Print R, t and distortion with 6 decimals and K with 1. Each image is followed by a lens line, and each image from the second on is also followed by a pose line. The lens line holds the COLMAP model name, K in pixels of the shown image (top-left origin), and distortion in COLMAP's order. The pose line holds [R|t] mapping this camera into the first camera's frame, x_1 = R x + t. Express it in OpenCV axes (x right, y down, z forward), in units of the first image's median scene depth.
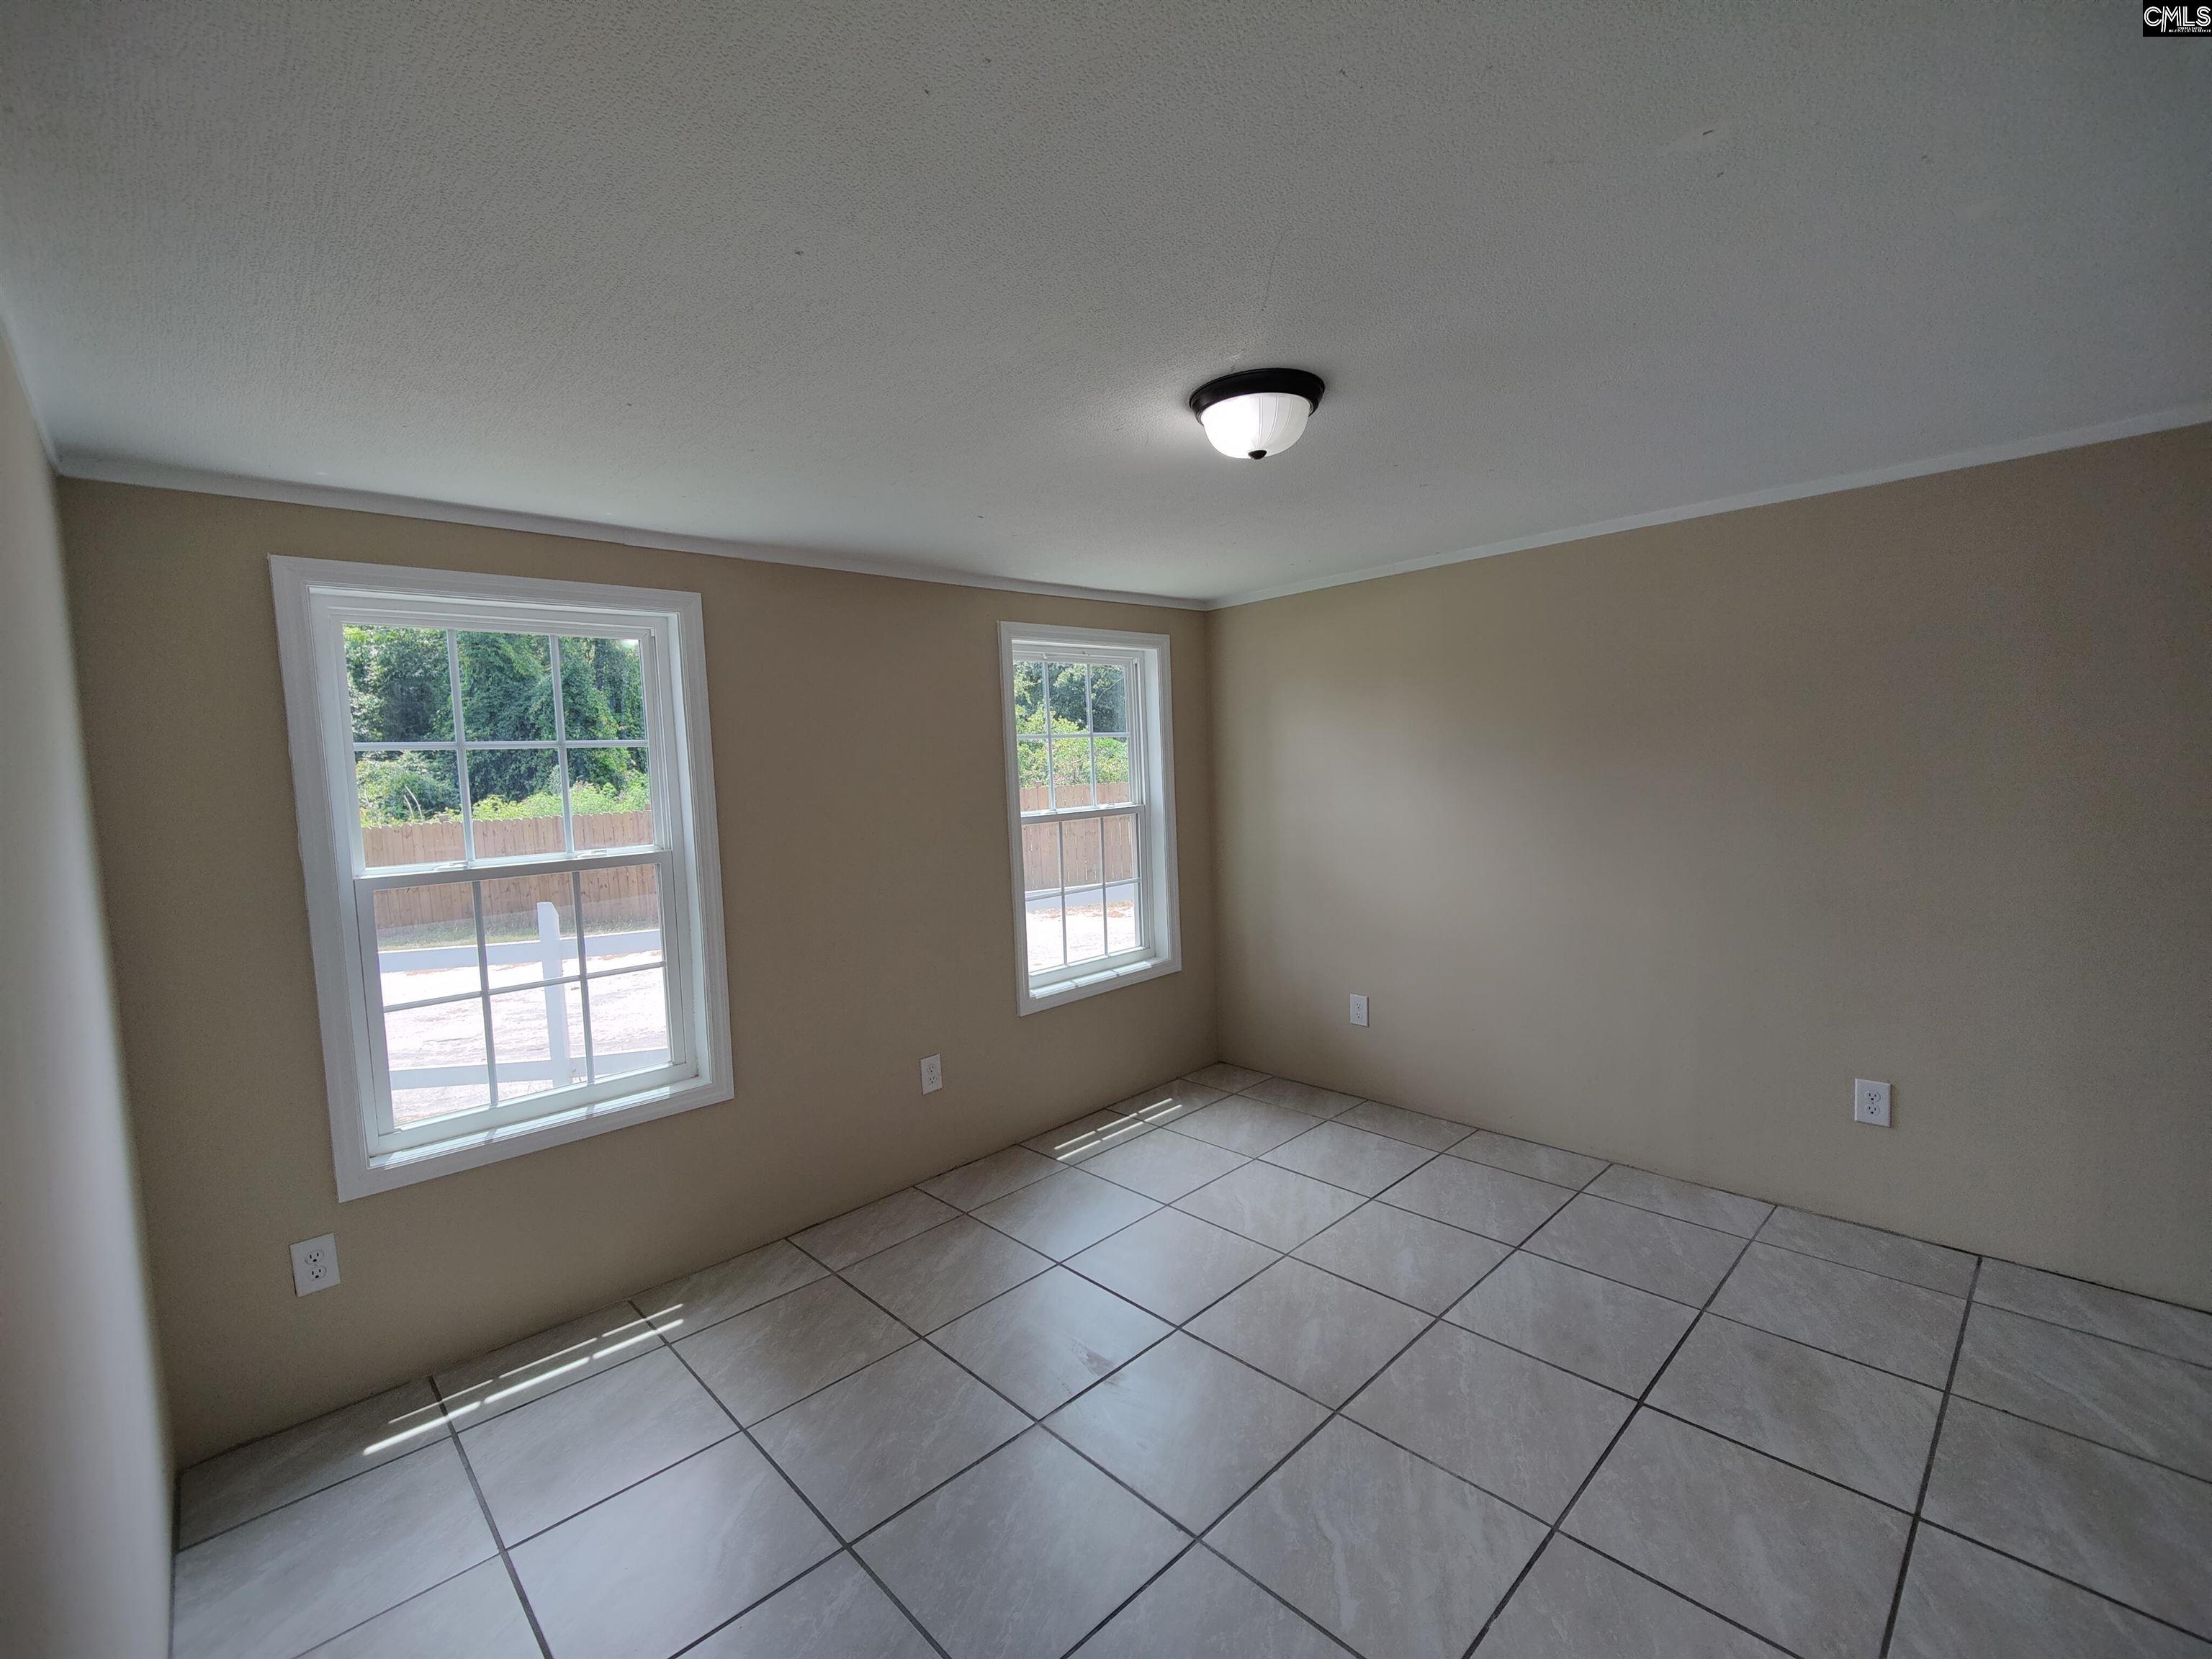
lens RADIAL K [[956.8, 0, 1109.6], [0, 956.8, 838.0], [0, 0, 1]] dist [0.021446, -0.013684]
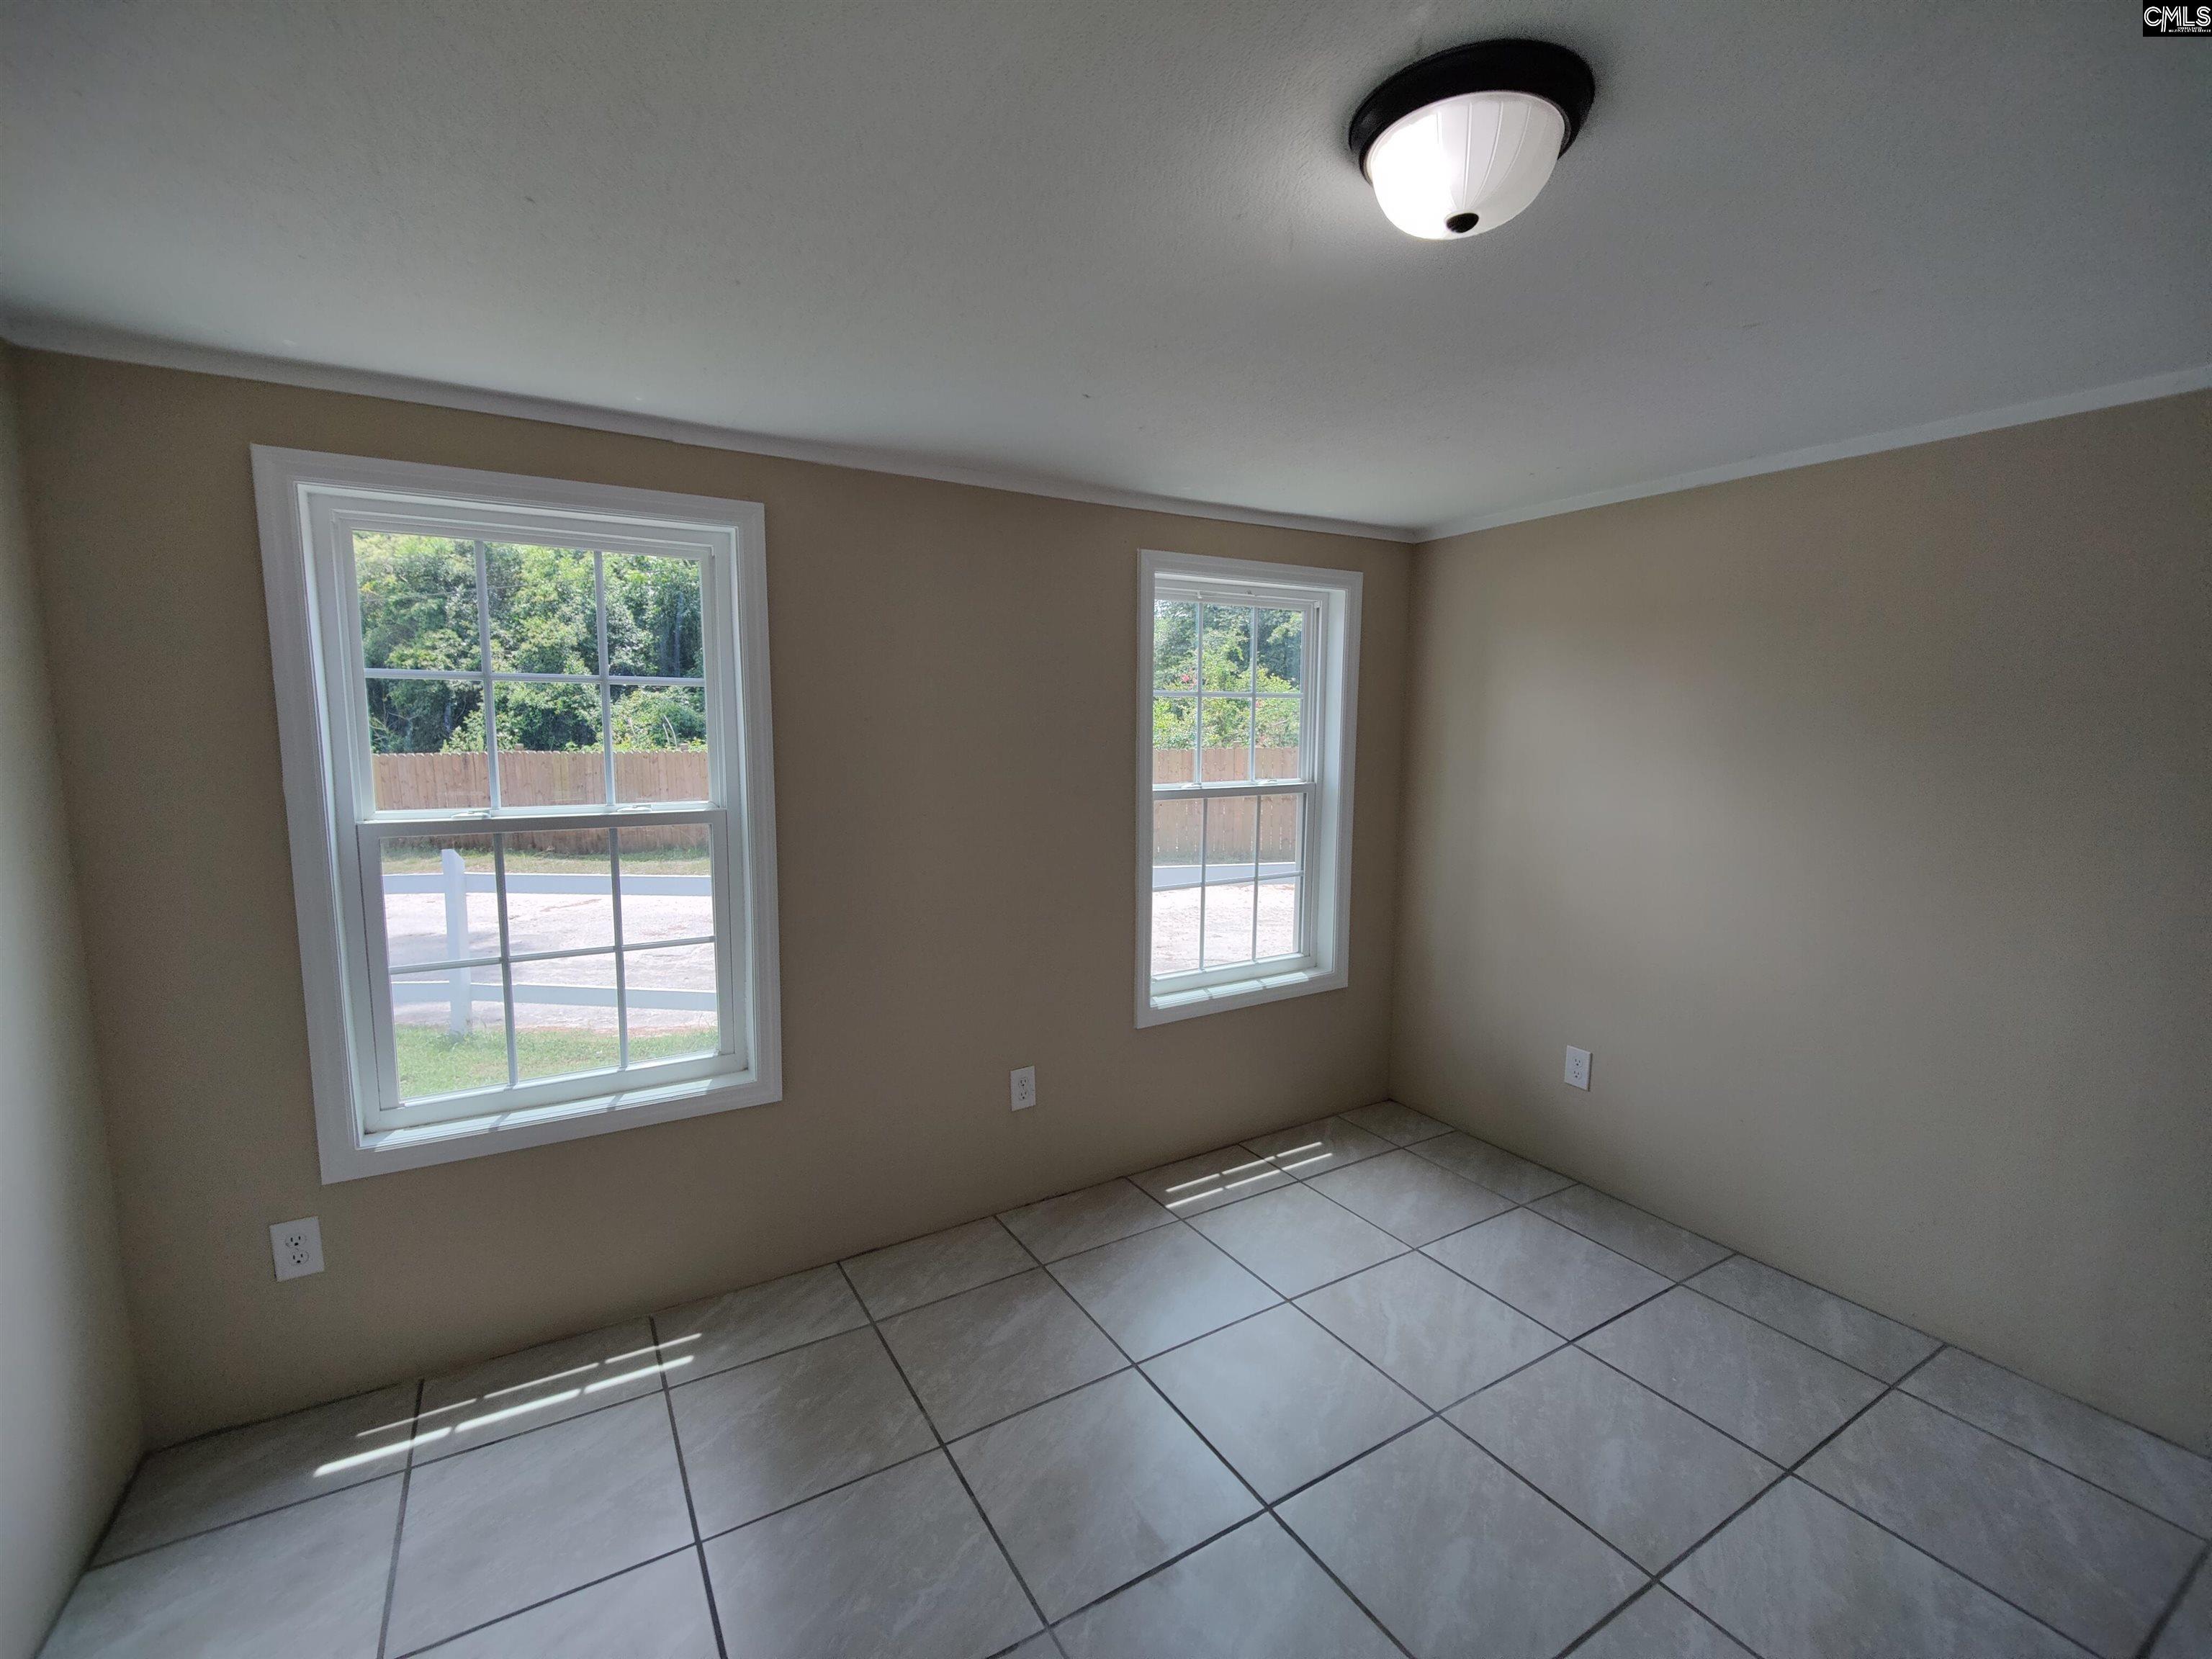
lens RADIAL K [[956.8, 0, 1109.6], [0, 956.8, 838.0], [0, 0, 1]] dist [0.021446, -0.013684]
pose [[0.973951, 0.073502, -0.214513, 0.054131], [-0.063762, 0.996610, 0.051985, -0.023536], [0.217607, -0.036953, 0.975337, 0.199636]]
